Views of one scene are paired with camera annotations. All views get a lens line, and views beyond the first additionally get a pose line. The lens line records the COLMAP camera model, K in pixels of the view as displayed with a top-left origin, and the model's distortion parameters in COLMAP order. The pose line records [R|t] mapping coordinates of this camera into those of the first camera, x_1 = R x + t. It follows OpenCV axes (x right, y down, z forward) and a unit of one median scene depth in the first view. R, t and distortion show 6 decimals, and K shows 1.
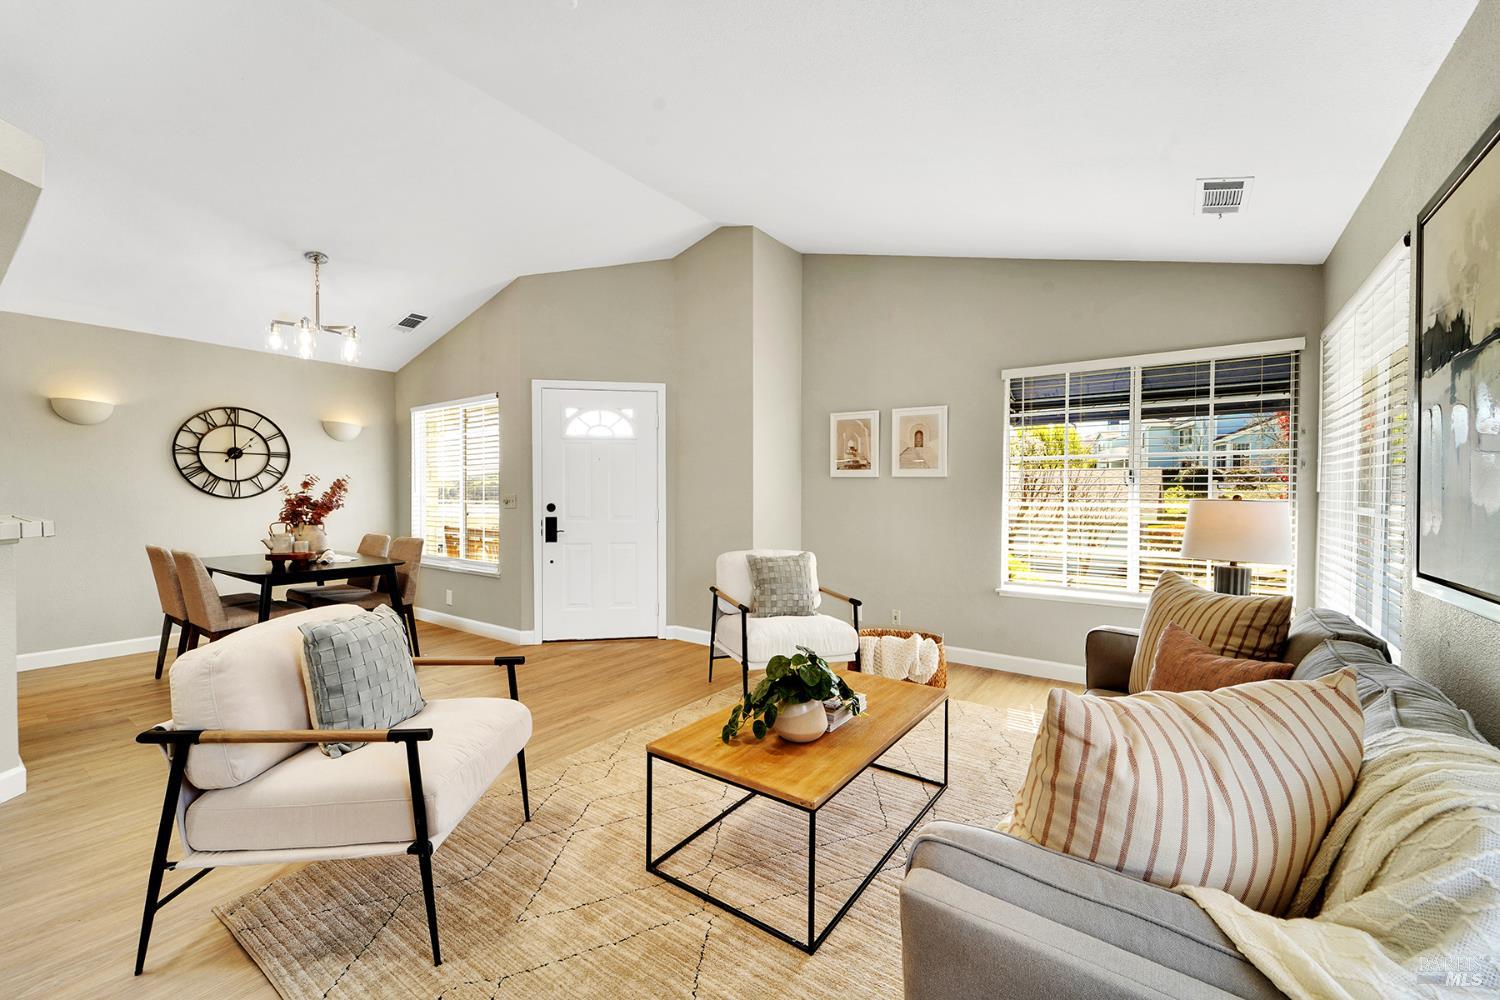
lens RADIAL K [[612.3, 0, 760.2], [0, 612.3, 495.3], [0, 0, 1]] dist [-0.002531, -0.000206]
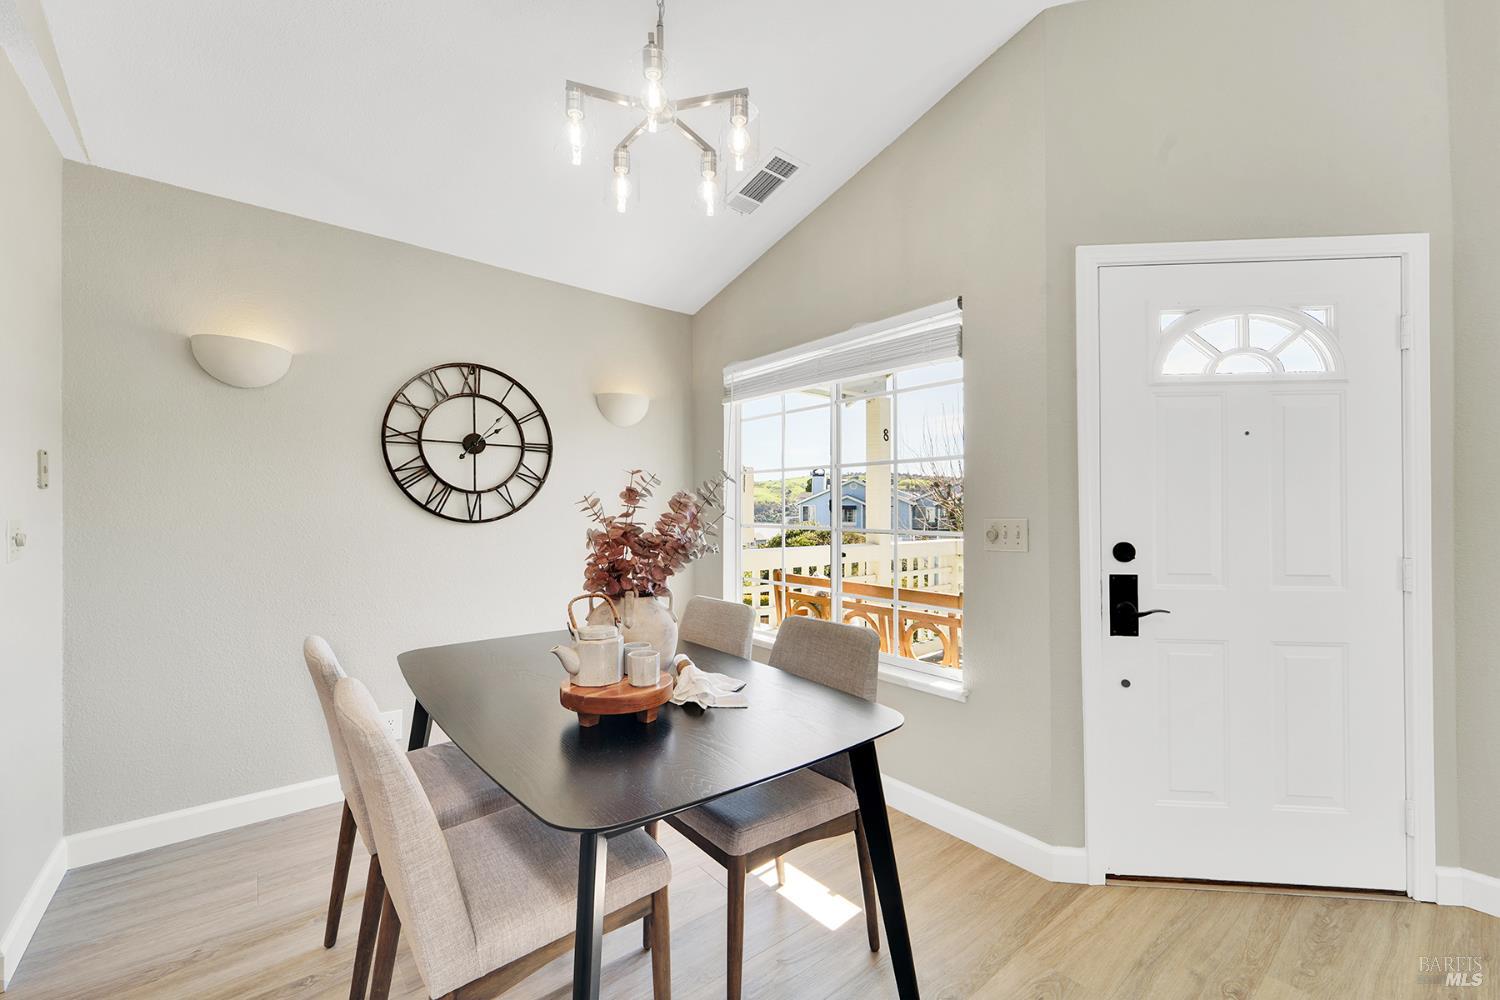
lens RADIAL K [[598.3, 0, 744.6], [0, 598.3, 504.6], [0, 0, 1]] dist [-0.000041, -0.000208]
pose [[0.965135, 0.000210, -0.261753, -0.481538], [-0.003260, 0.999932, -0.011218, -0.006406], [0.261733, 0.011680, 0.965070, 0.540530]]
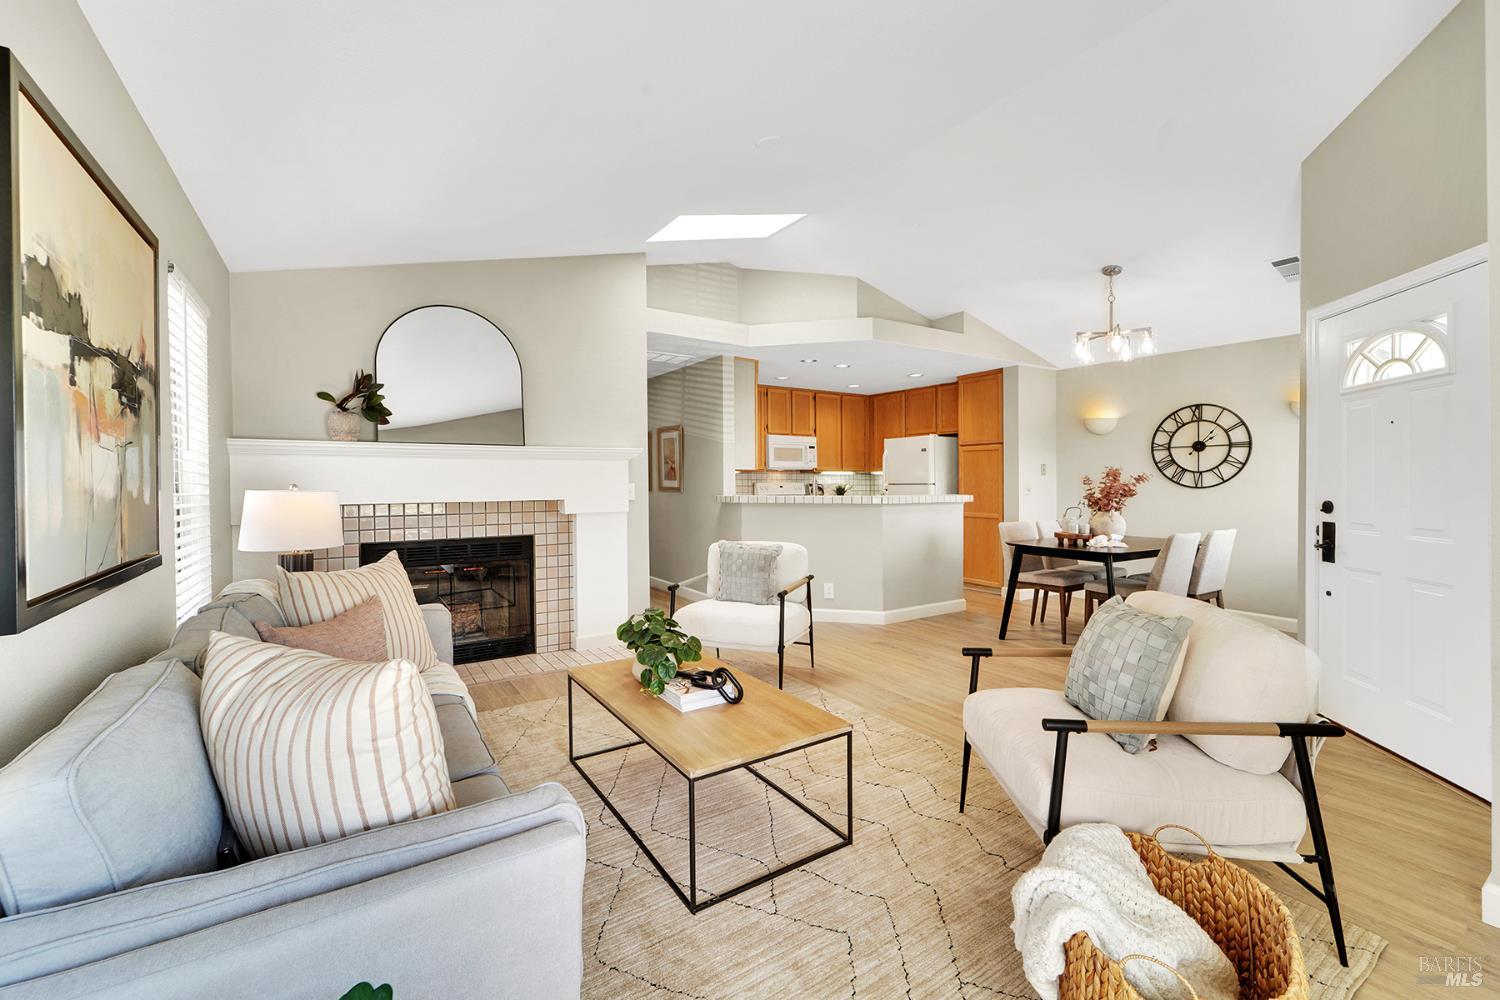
lens RADIAL K [[610.0, 0, 737.0], [0, 610.0, 474.6], [0, 0, 1]] dist [0.000398, -0.000059]
pose [[-0.374789, -0.010714, -0.927048, 0.465528], [-0.004987, 0.999942, -0.009540, -0.004579], [0.927097, 0.001047, -0.374821, 0.667693]]
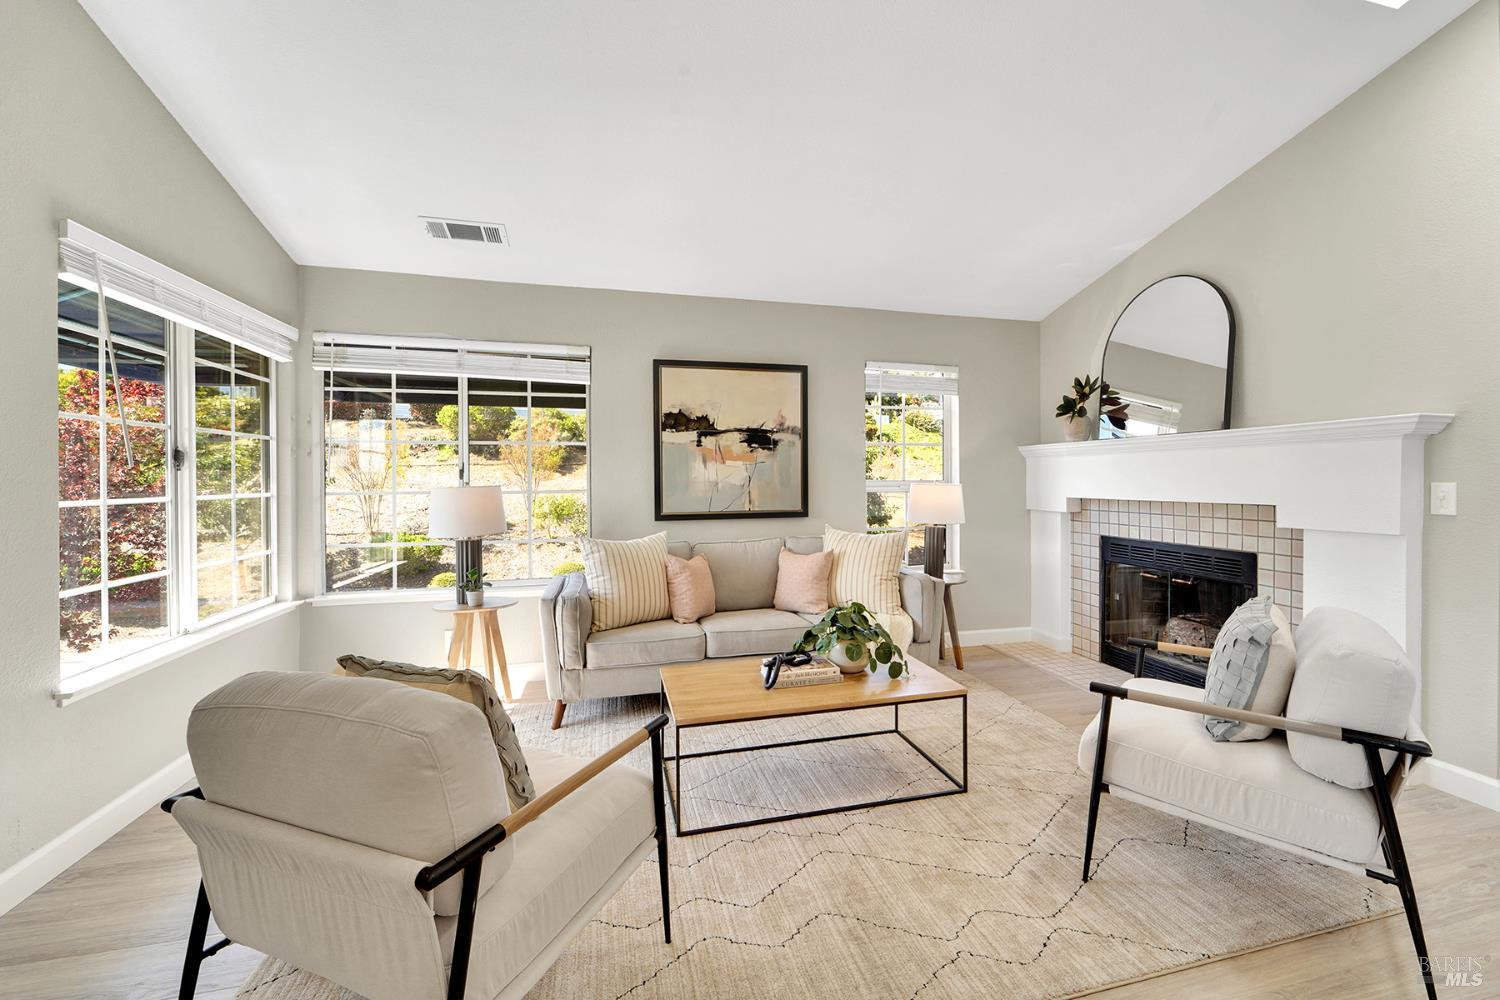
lens RADIAL K [[599.9, 0, 756.2], [0, 599.9, 497.1], [0, 0, 1]] dist [0.000698, 0.000019]
pose [[-0.772539, -0.021900, 0.634589, -0.231732], [0.004170, 0.999208, 0.039560, -0.007991], [-0.634953, 0.033208, -0.771836, 0.858945]]
